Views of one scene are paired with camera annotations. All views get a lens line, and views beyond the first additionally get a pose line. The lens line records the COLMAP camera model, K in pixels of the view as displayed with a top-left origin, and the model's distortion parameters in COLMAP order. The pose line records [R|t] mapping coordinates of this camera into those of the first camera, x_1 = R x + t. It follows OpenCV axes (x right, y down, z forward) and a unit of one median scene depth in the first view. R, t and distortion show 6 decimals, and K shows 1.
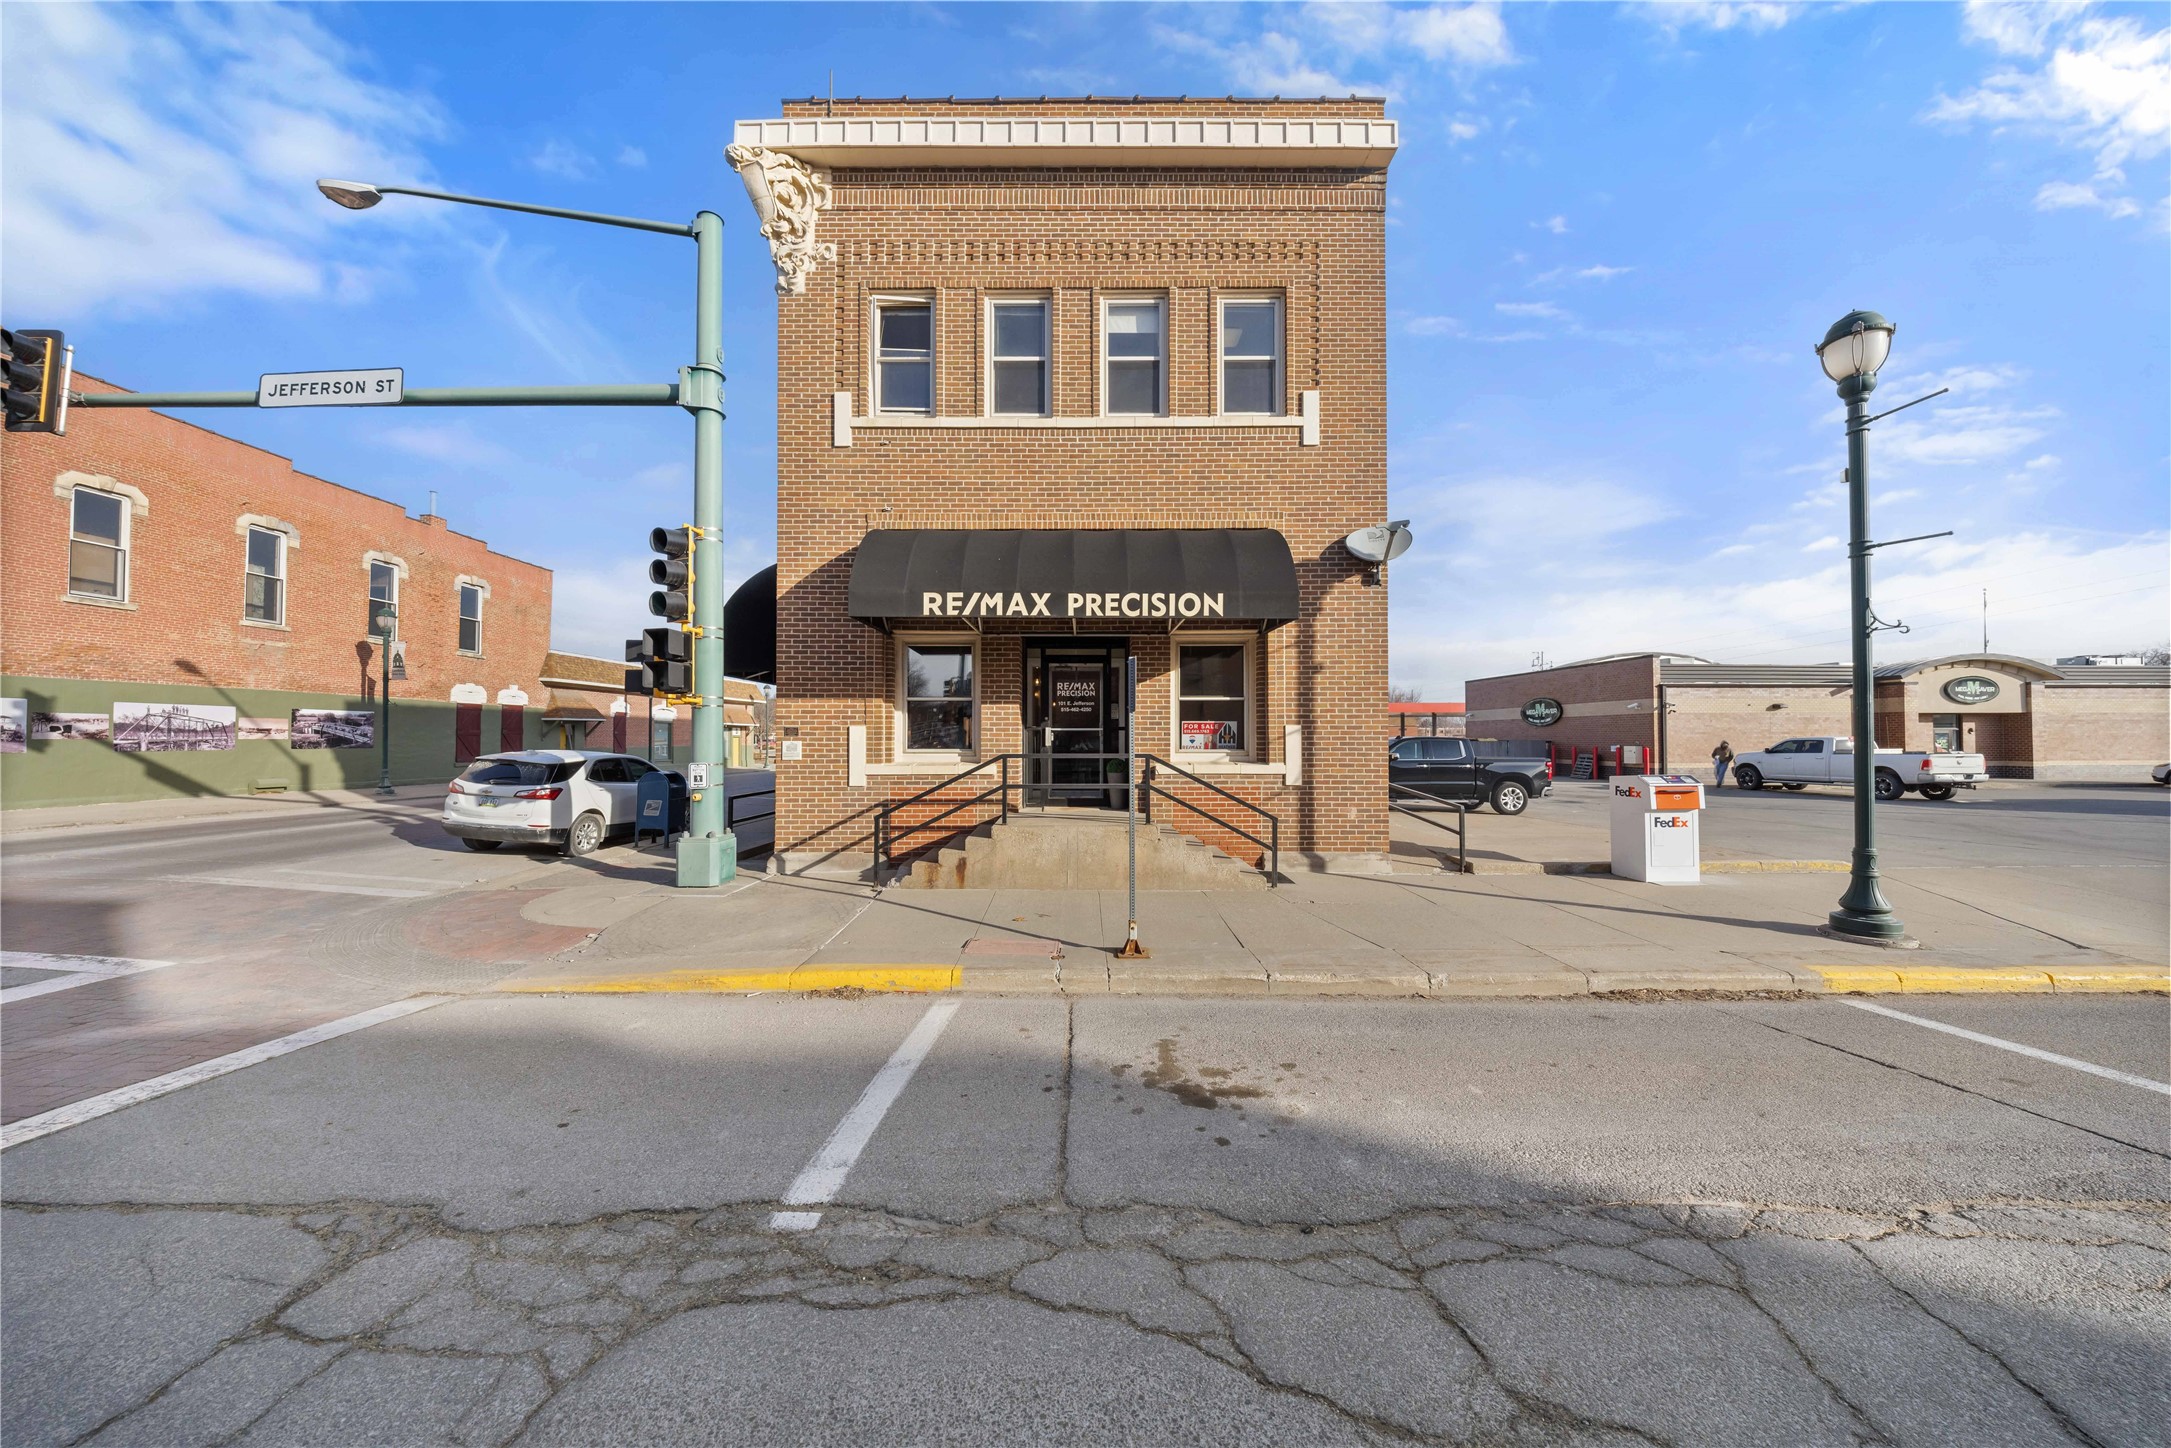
lens RADIAL K [[675.4, 0, 1076.1], [0, 675.4, 715.9], [0, 0, 1]] dist [-0.008366, -0.000065]
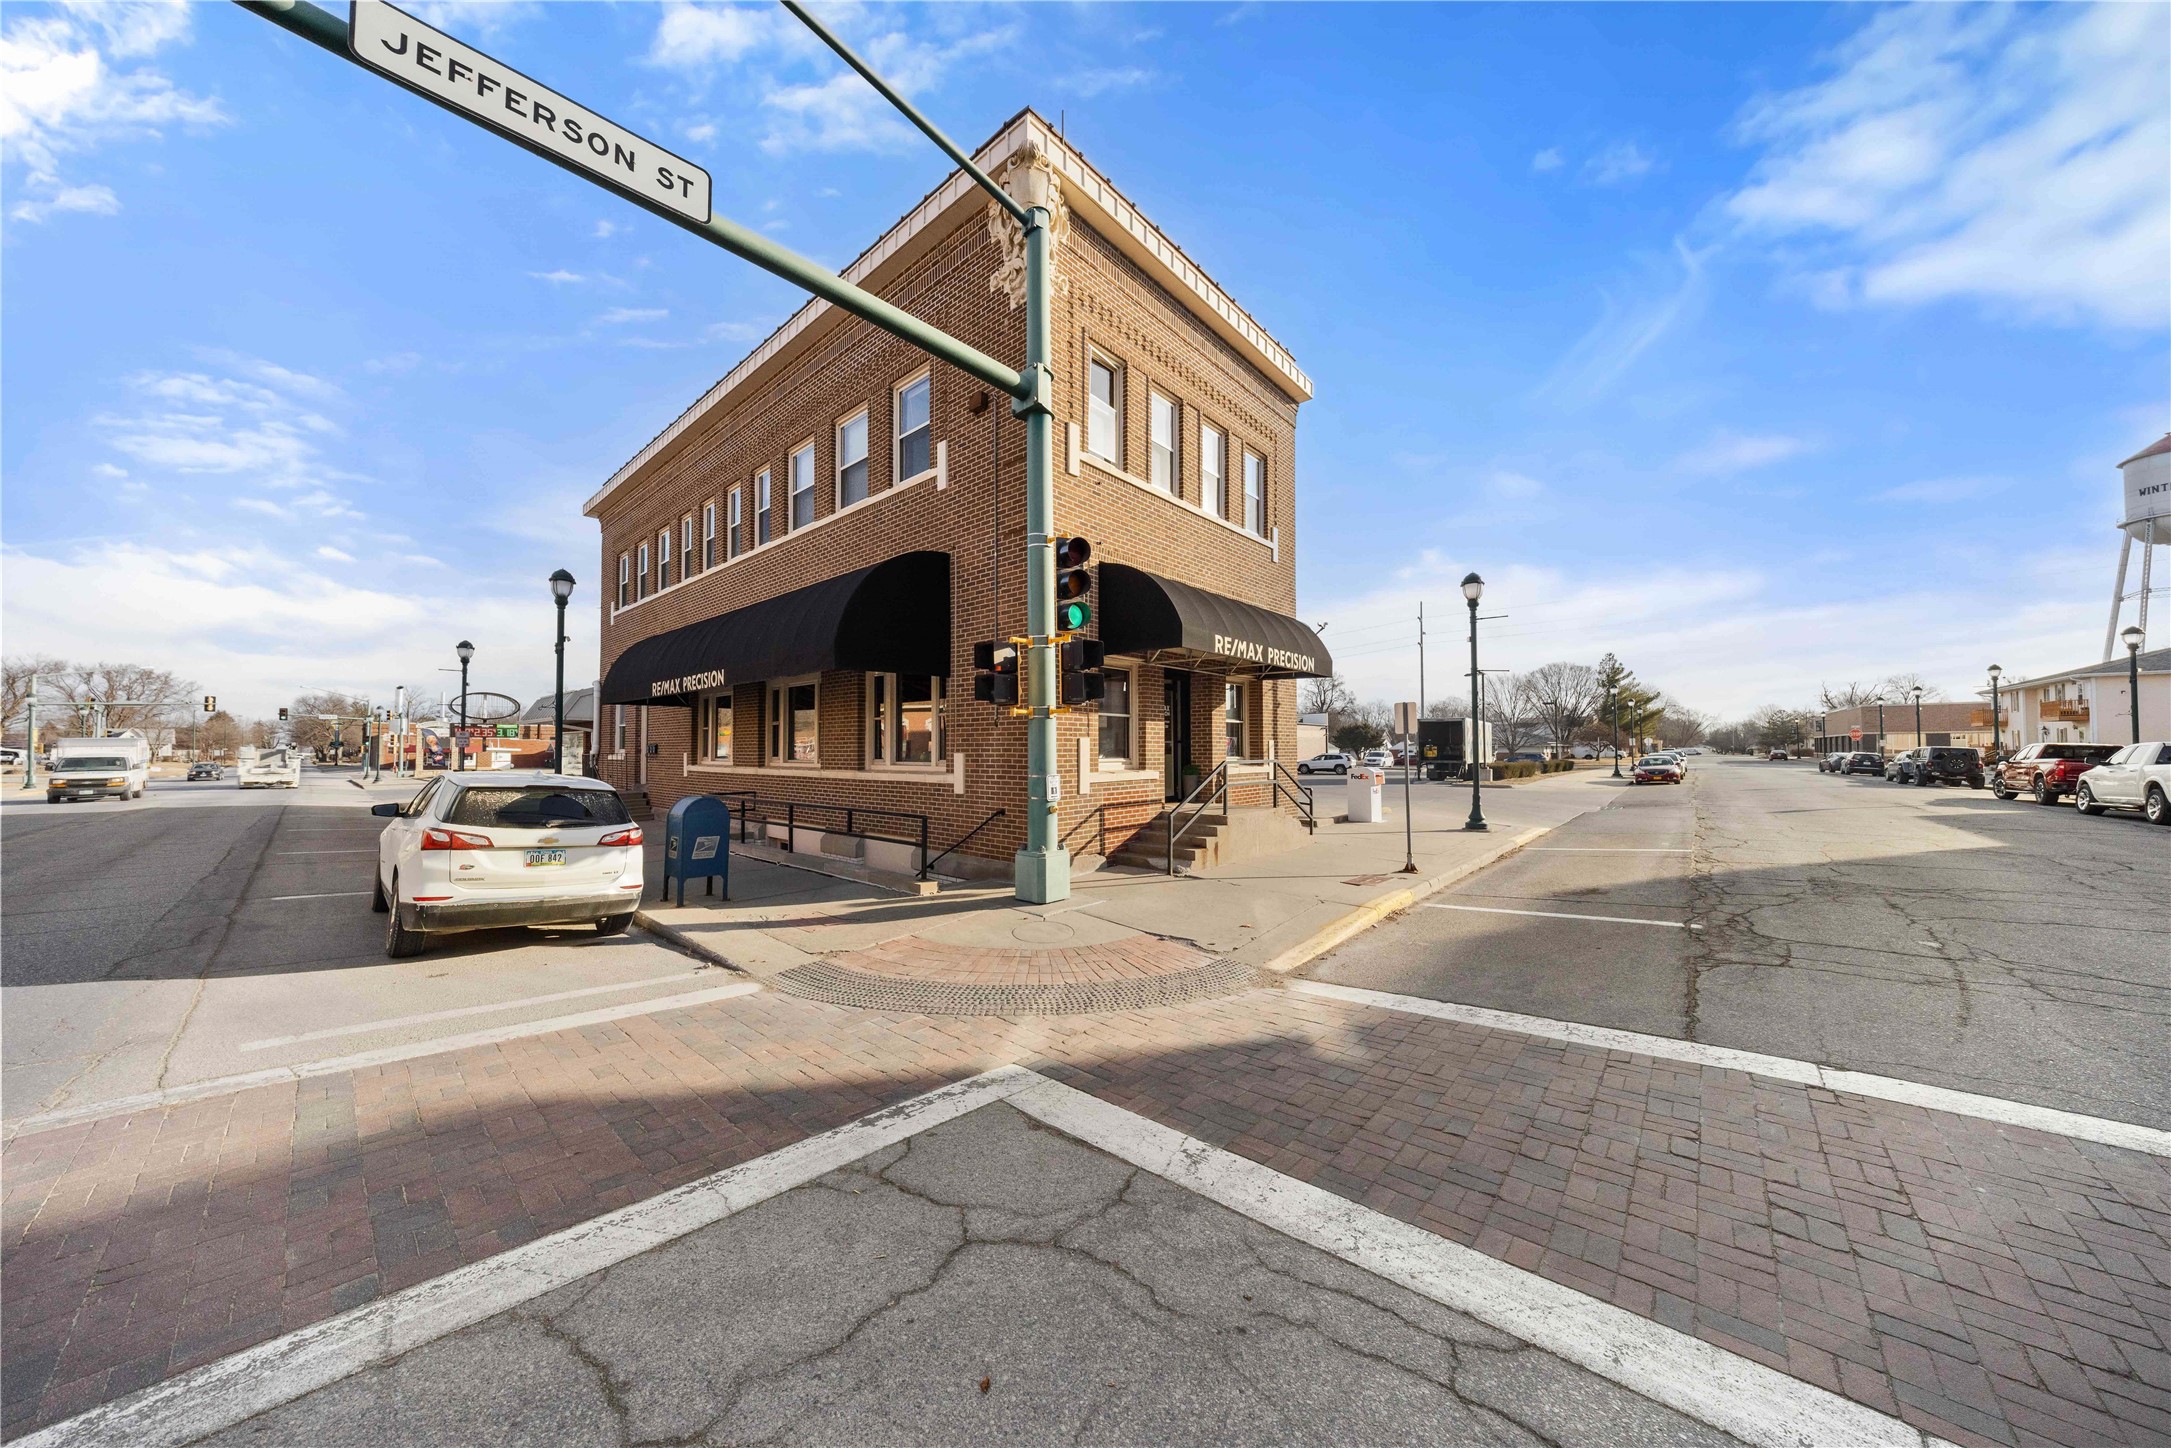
lens RADIAL K [[675.4, 0, 1076.1], [0, 675.4, 715.9], [0, 0, 1]] dist [-0.008366, -0.000065]
pose [[0.678066, 0.033744, 0.734226, -1.217581], [-0.021937, 0.999430, -0.025673, 0.008100], [-0.734674, 0.001301, 0.678419, 0.304300]]
